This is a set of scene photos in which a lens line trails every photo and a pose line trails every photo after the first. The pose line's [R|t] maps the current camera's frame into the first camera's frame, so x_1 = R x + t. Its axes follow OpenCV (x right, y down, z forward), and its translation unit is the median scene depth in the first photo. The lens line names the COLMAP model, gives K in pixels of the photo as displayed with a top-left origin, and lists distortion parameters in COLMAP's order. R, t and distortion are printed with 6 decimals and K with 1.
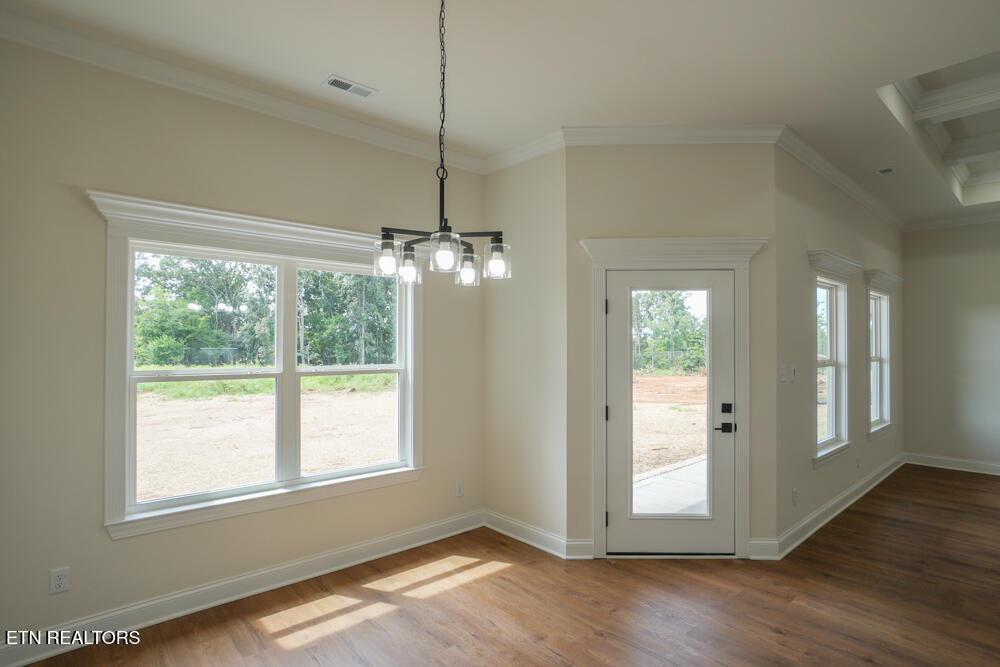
lens RADIAL K [[510.0, 0, 503.8], [0, 510.0, 340.7], [0, 0, 1]] dist [-0.006065, 0.000263]
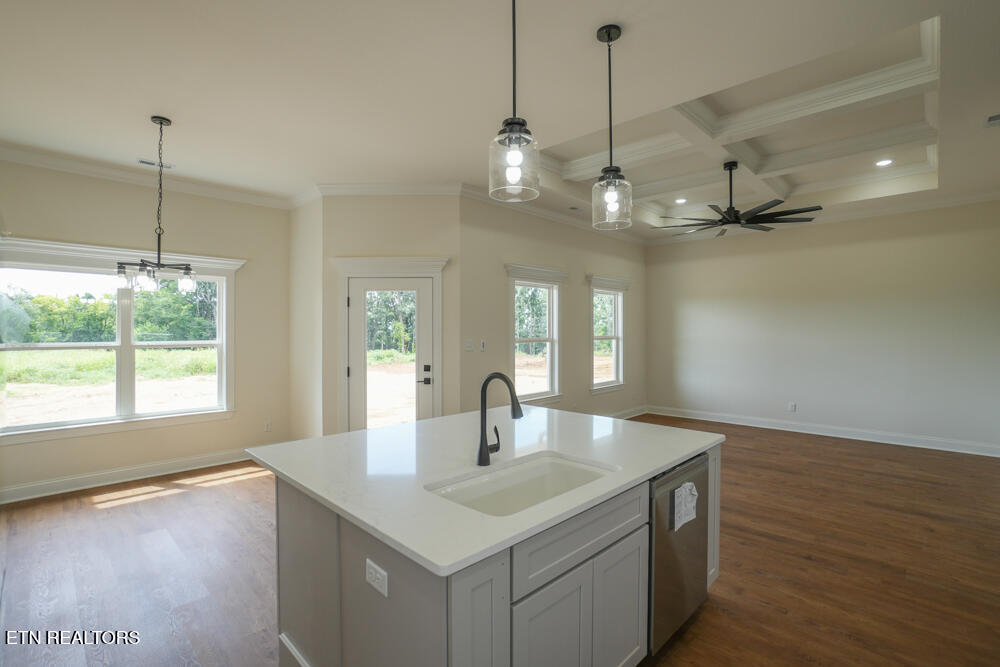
lens RADIAL K [[467.9, 0, 495.2], [0, 467.9, 330.1], [0, 0, 1]] dist [0.000840, 0.000205]
pose [[0.999473, -0.002864, 0.032345, 0.588868], [0.002638, 0.999972, 0.007040, 0.008240], [-0.032365, -0.006951, 0.999452, -0.407869]]
